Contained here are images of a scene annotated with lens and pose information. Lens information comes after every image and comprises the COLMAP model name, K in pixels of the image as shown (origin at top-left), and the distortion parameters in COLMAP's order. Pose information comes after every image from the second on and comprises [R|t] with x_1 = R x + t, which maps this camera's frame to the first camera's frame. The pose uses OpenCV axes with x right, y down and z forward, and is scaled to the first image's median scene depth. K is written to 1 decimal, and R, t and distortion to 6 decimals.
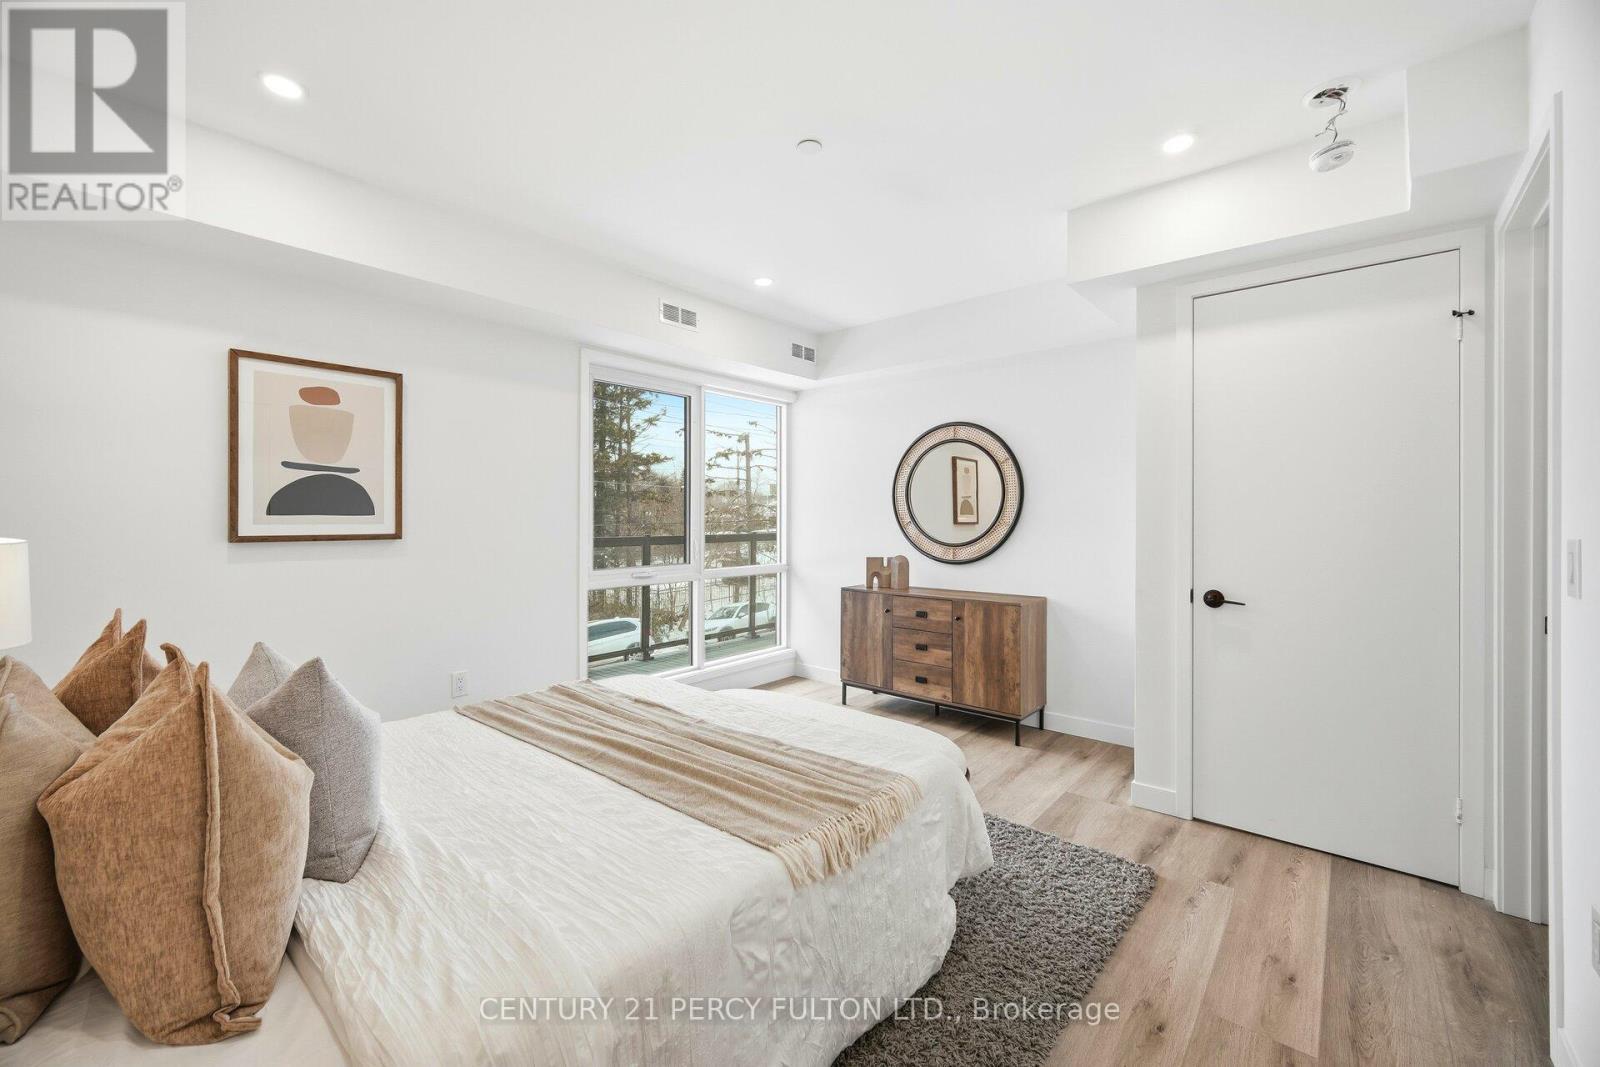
lens RADIAL K [[641.2, 0, 804.5], [0, 641.2, 524.0], [0, 0, 1]] dist [-0.005840, 0.000444]
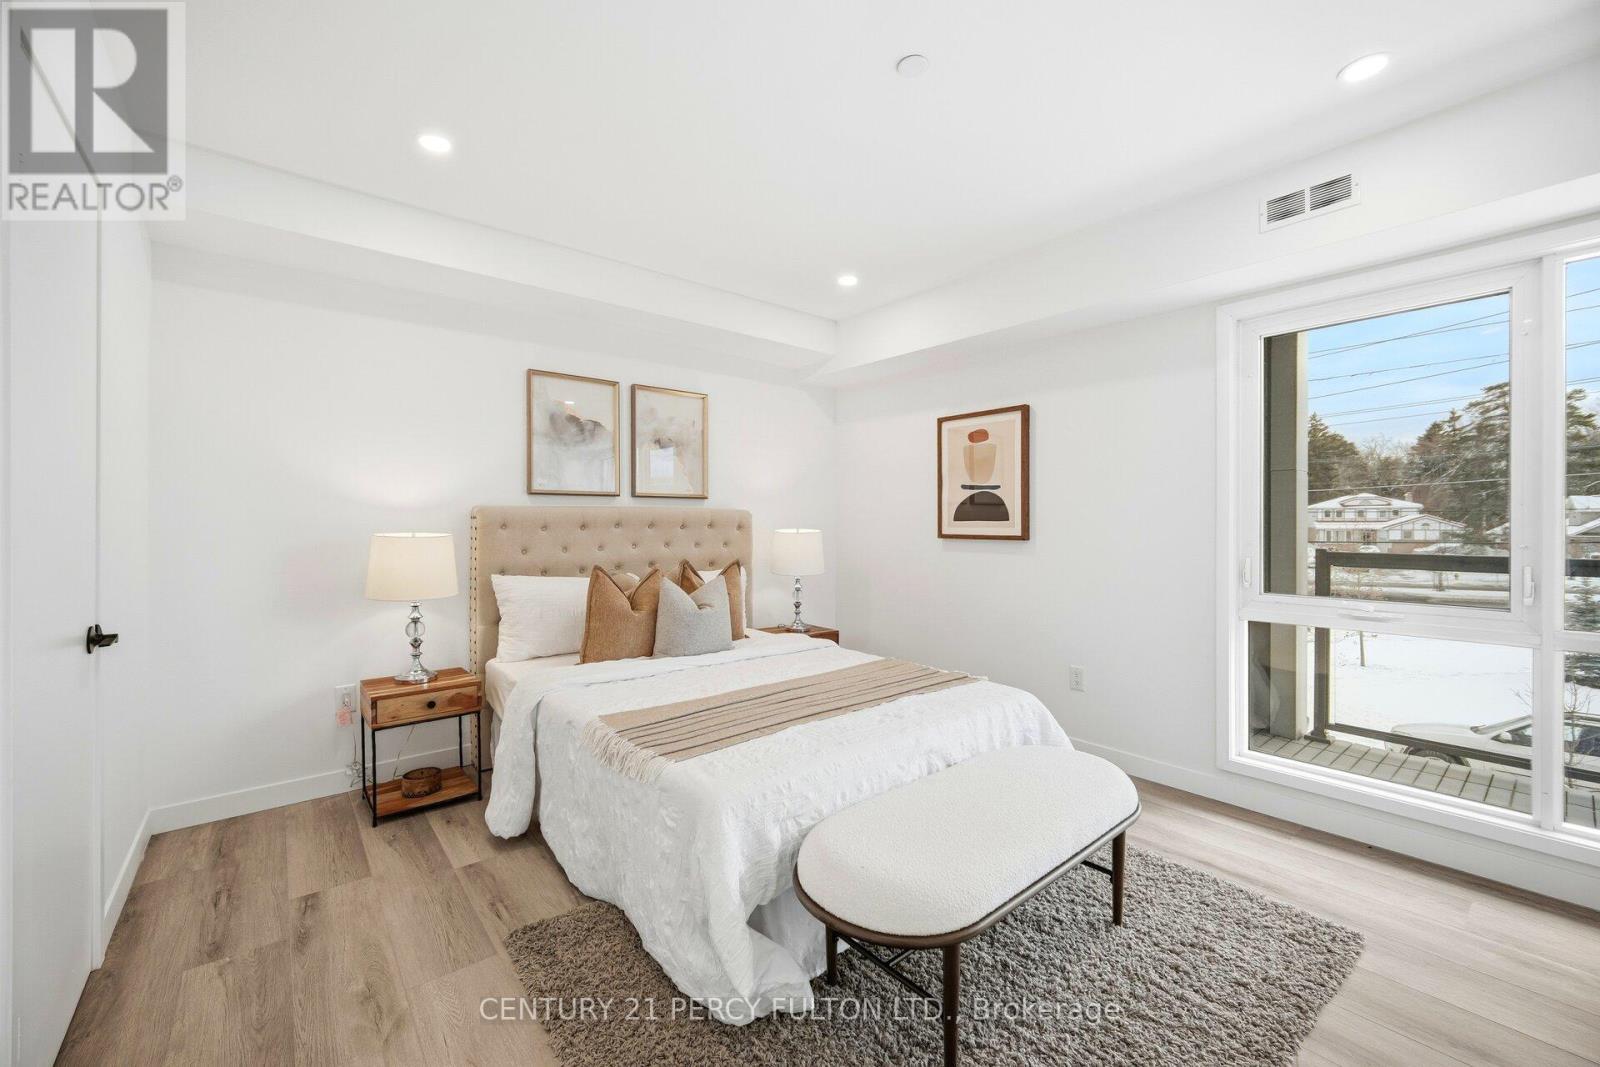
lens RADIAL K [[641.2, 0, 787.5], [0, 641.2, 532.6], [0, 0, 1]] dist [-0.005840, 0.000444]
pose [[-0.185024, 0.016931, -0.982588, 0.686754], [-0.008376, 0.999788, 0.018805, -0.010772], [0.982698, 0.011709, -0.184843, 0.822506]]
